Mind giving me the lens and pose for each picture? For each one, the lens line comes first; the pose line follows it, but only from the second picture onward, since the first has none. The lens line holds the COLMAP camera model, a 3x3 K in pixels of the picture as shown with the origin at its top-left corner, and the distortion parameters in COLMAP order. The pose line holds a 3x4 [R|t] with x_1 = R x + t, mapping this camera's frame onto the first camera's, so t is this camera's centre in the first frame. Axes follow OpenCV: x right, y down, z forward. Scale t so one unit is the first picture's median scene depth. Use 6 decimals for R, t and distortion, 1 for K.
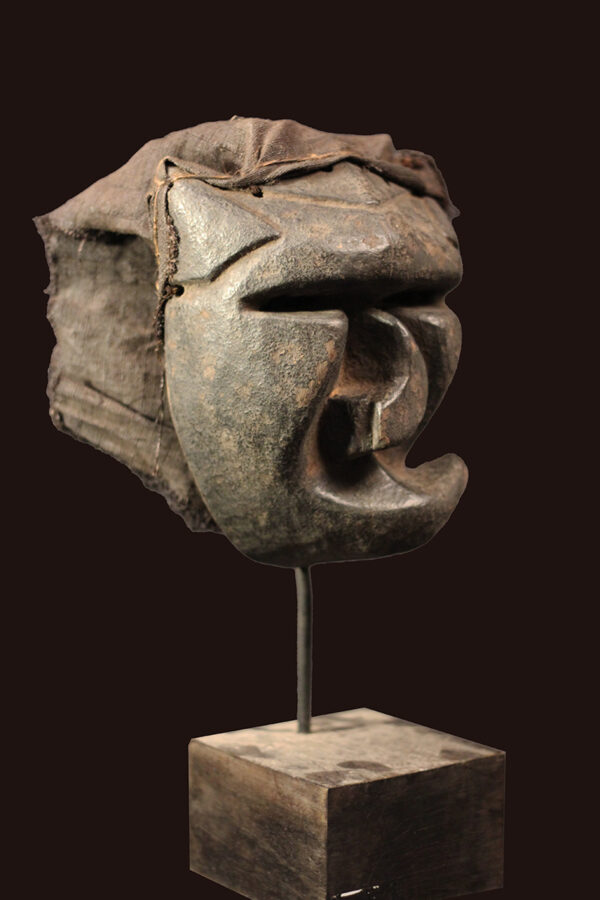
lens RADIAL K [[2134.0, 0, 300.0], [0, 2134.0, 450.0], [0, 0, 1]] dist [-0.089855, 0.151794]
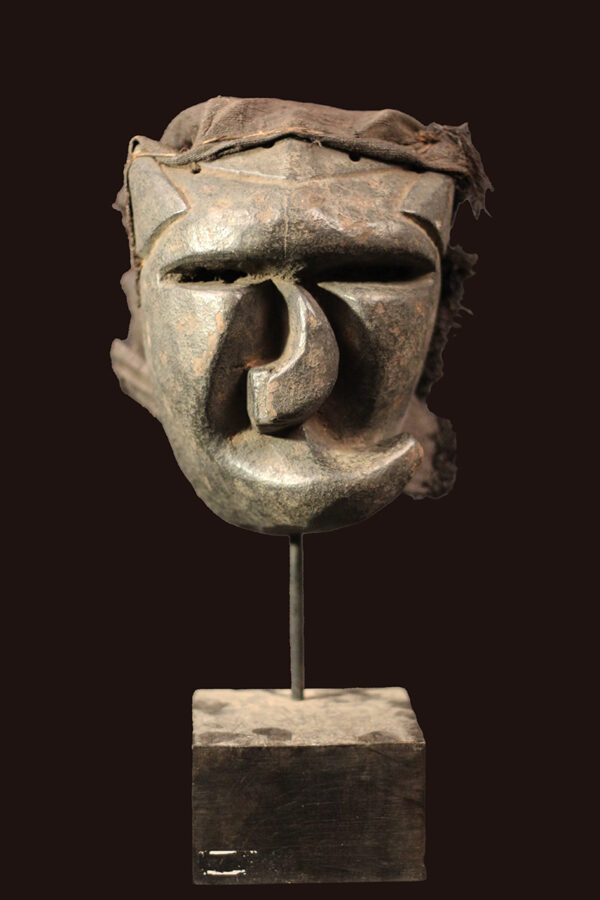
lens RADIAL K [[2134.0, 0, 300.0], [0, 2134.0, 450.0], [0, 0, 1]] dist [-0.089855, 0.151794]
pose [[0.828719, 0.060422, -0.556394, 0.601542], [-0.056870, 0.998101, 0.023685, -0.011328], [0.556768, 0.012014, 0.830581, 0.163748]]
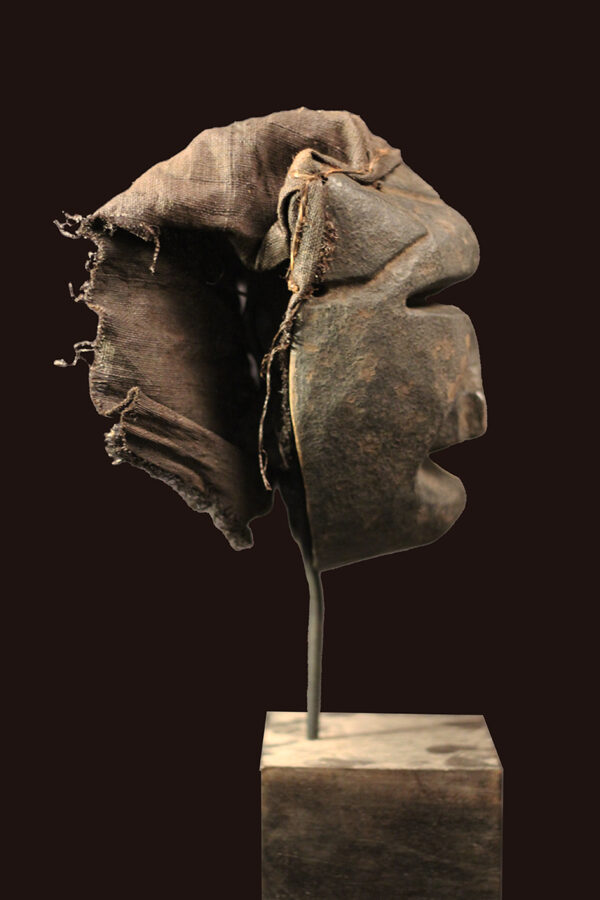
lens RADIAL K [[2134.0, 0, 300.0], [0, 2134.0, 450.0], [0, 0, 1]] dist [-0.089855, 0.151794]
pose [[0.616332, -0.093224, 0.781949, -0.807065], [0.085078, 0.995039, 0.051570, -0.053767], [-0.782877, 0.034742, 0.621206, 0.419100]]
